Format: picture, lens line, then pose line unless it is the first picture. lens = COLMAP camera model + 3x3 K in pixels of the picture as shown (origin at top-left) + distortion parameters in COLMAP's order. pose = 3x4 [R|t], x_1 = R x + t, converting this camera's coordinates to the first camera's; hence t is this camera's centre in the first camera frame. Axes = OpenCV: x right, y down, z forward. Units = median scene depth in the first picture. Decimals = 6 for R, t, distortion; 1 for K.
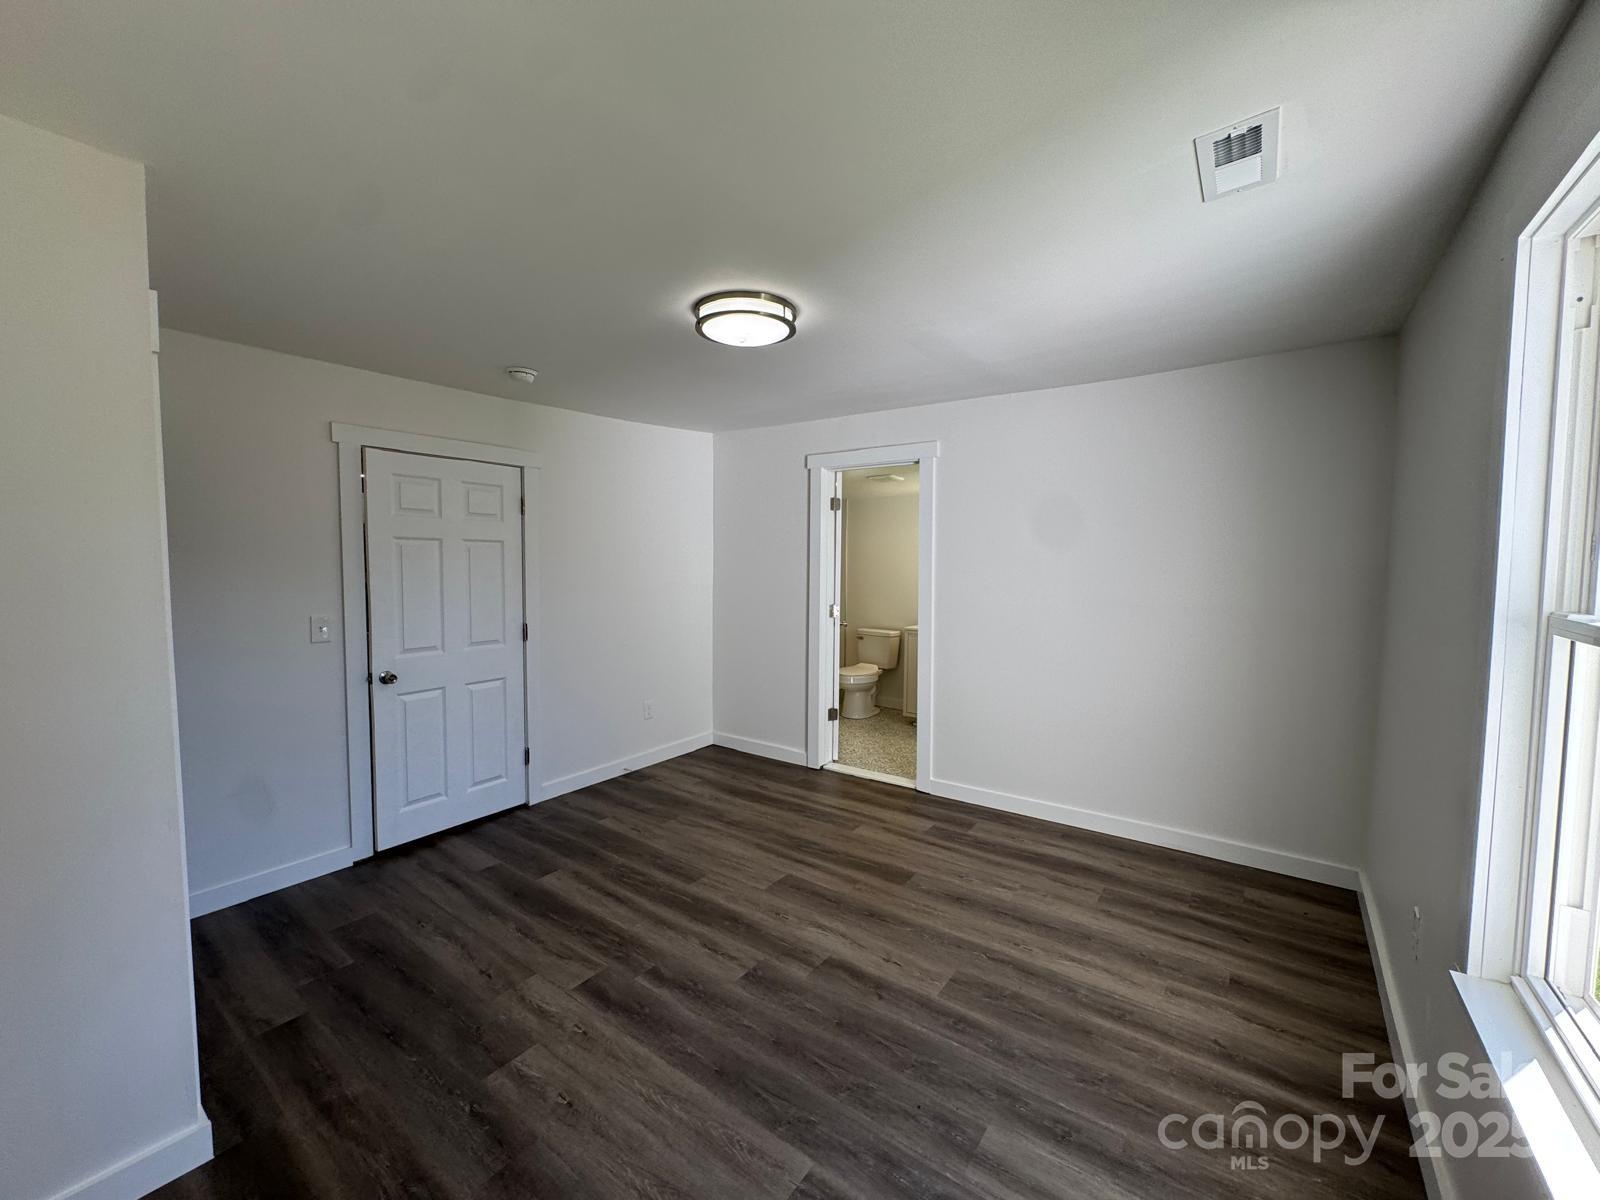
lens RADIAL K [[639.3, 0, 809.8], [0, 639.3, 601.0], [0, 0, 1]] dist [-0.004127, 0.000790]
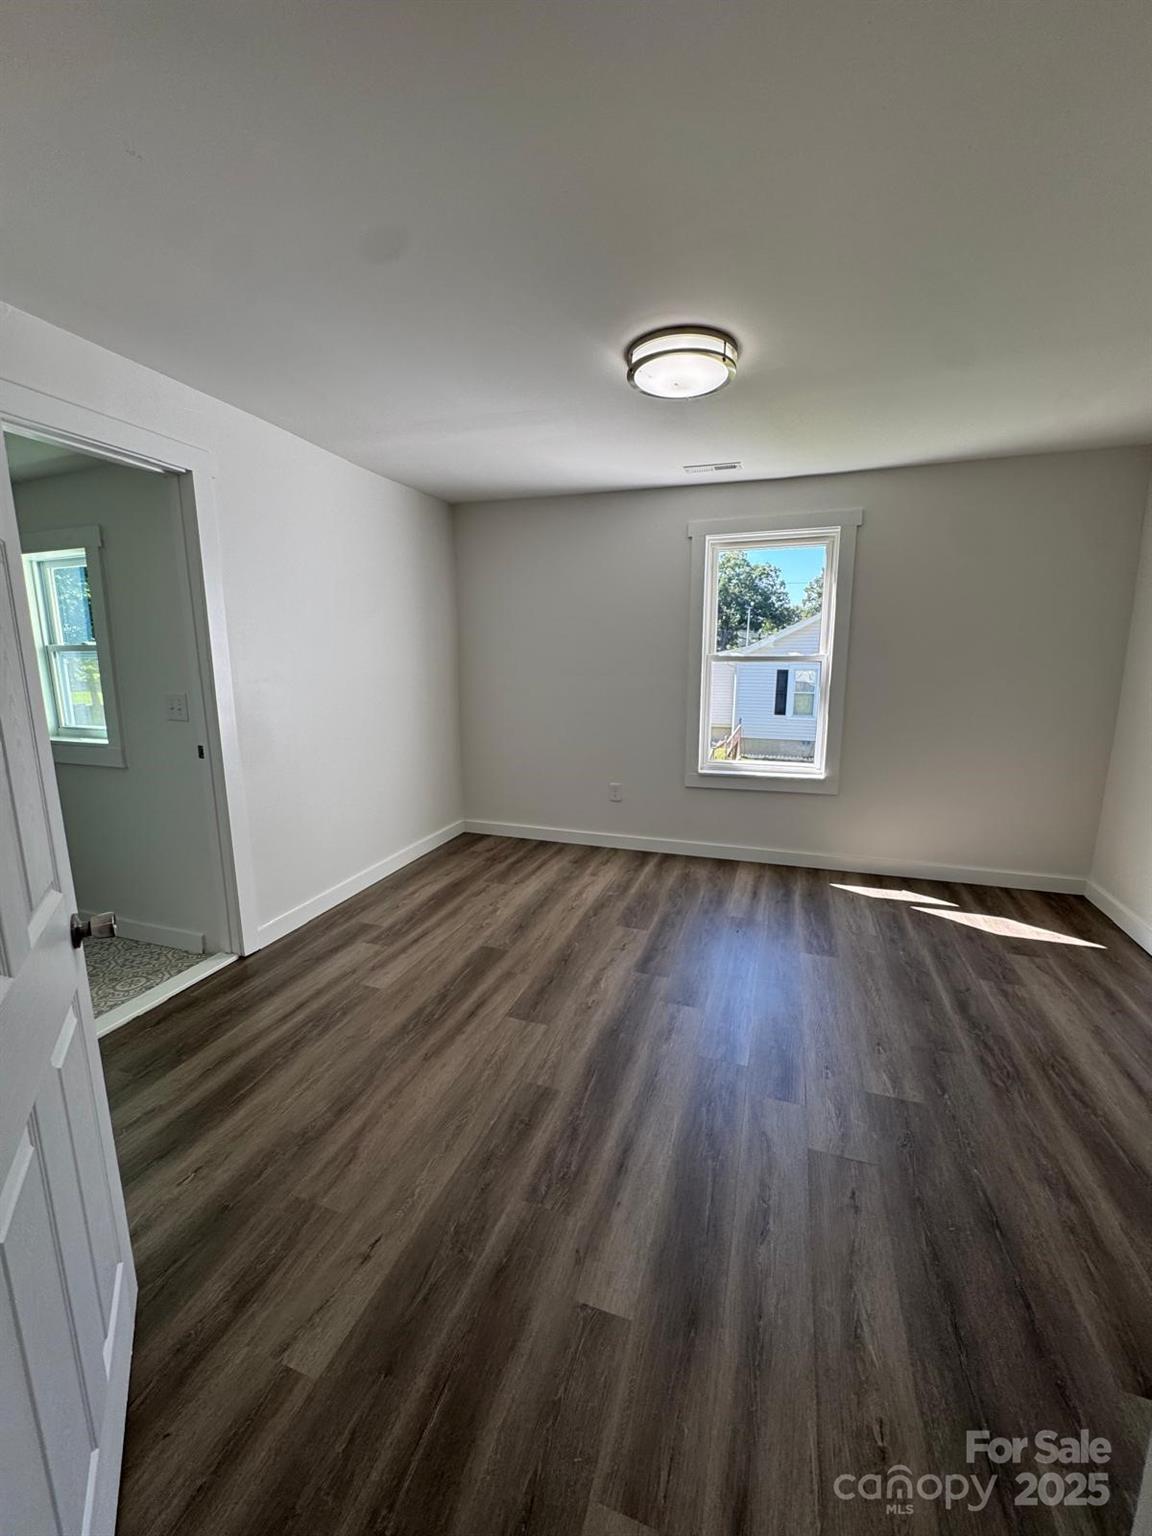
lens RADIAL K [[613.7, 0, 571.4], [0, 613.7, 766.8], [0, 0, 1]] dist [-0.004127, 0.000790]
pose [[-0.290435, -0.178547, 0.940090, -0.844077], [0.061669, 0.976903, 0.204591, -0.051026], [-0.954906, 0.117395, -0.272716, 1.239592]]
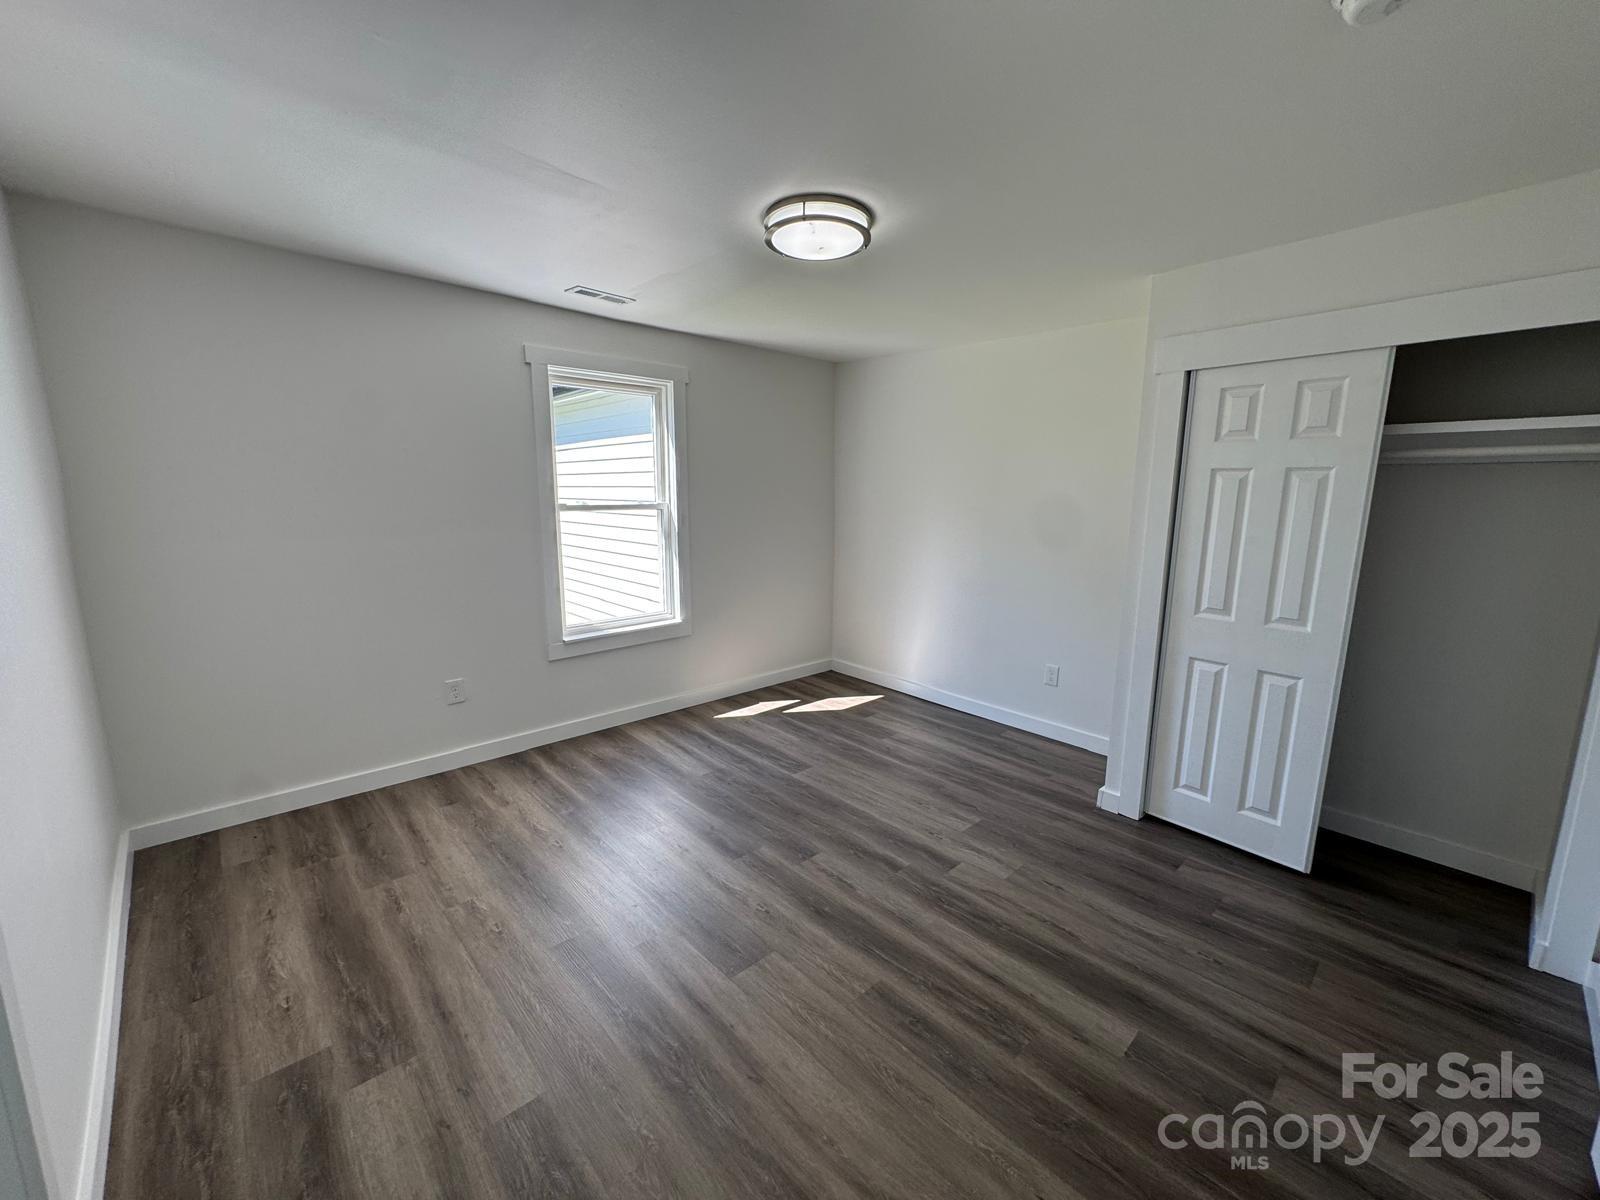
lens RADIAL K [[639.3, 0, 803.2], [0, 639.3, 599.3], [0, 0, 1]] dist [-0.004127, 0.000790]
pose [[-0.982031, -0.044490, 0.183401, -0.234311], [-0.001350, 0.973446, 0.228913, -0.104686], [-0.188716, 0.224552, -0.956014, 1.712930]]
